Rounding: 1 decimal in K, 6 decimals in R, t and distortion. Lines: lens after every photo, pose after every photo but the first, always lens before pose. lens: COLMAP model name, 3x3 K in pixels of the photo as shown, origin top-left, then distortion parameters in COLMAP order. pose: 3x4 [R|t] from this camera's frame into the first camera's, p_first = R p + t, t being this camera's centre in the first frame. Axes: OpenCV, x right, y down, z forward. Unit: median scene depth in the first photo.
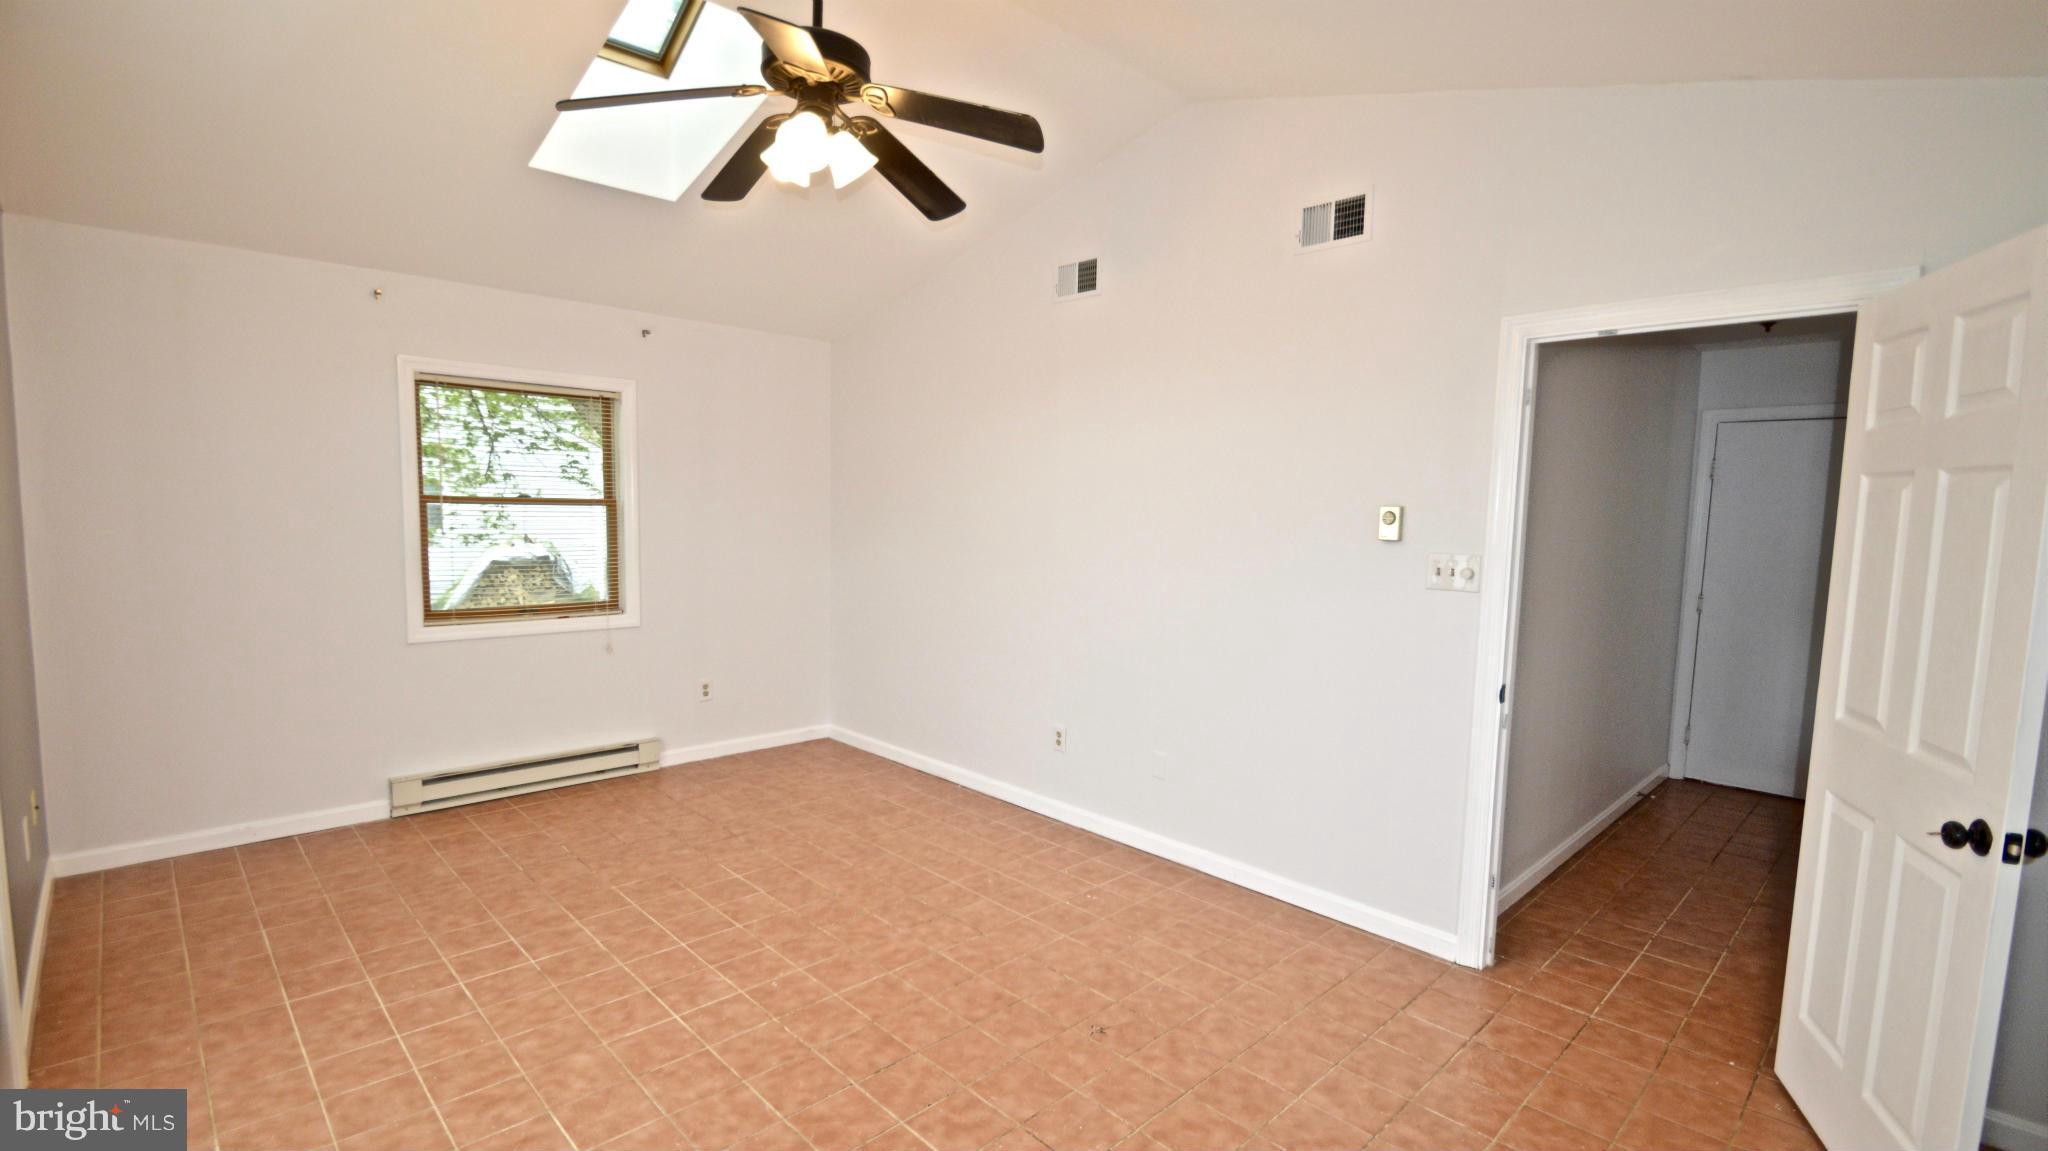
lens RADIAL K [[918.4, 0, 1023.4], [0, 918.4, 595.3], [0, 0, 1]] dist [0.000426, -0.000239]
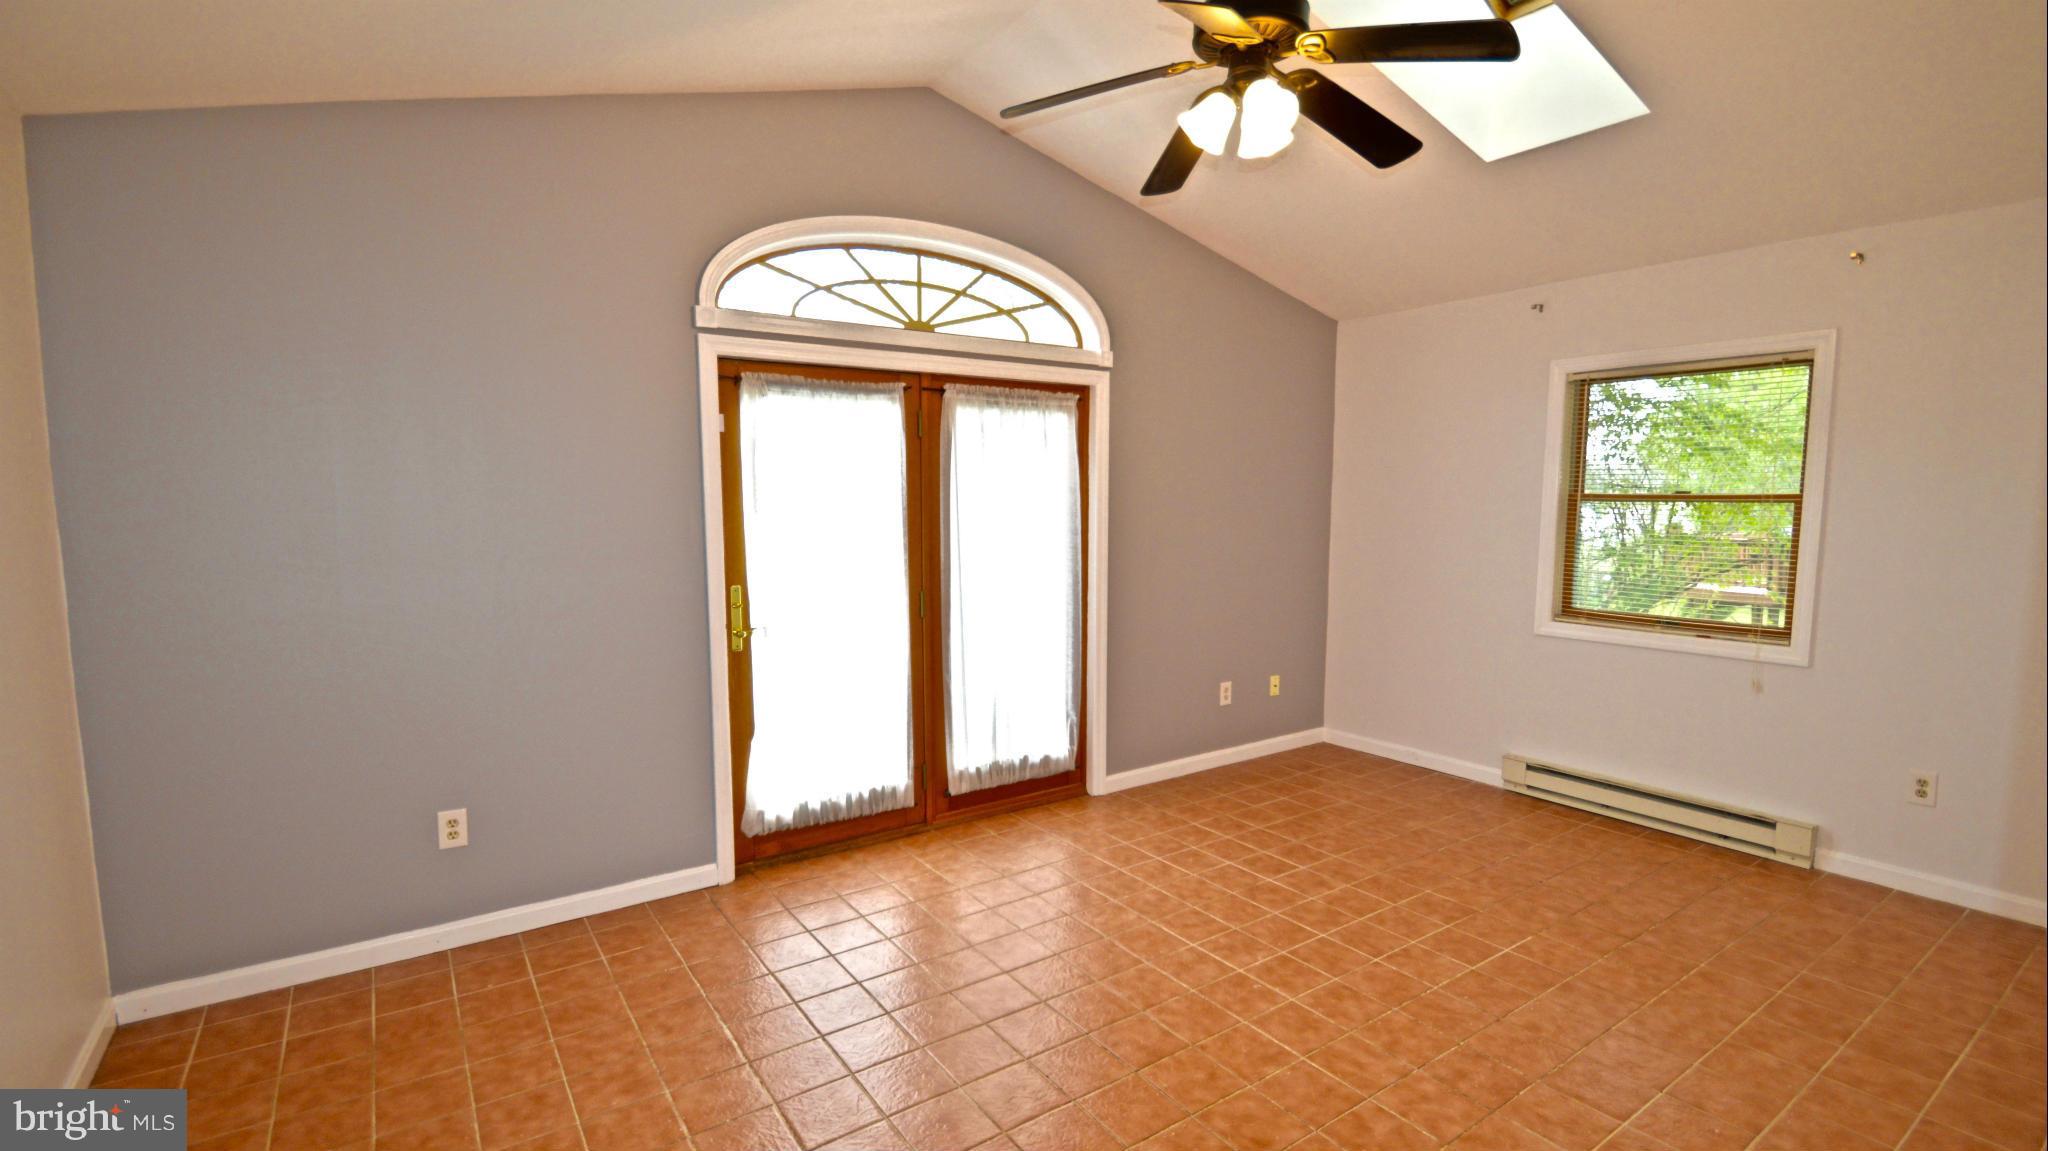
lens RADIAL K [[918.4, 0, 1023.4], [0, 918.4, 595.3], [0, 0, 1]] dist [0.000426, -0.000239]
pose [[-0.169915, 0.082603, -0.981991, 0.532070], [-0.095944, 0.990360, 0.099908, -0.047529], [0.980777, 0.111192, -0.160352, 0.662438]]
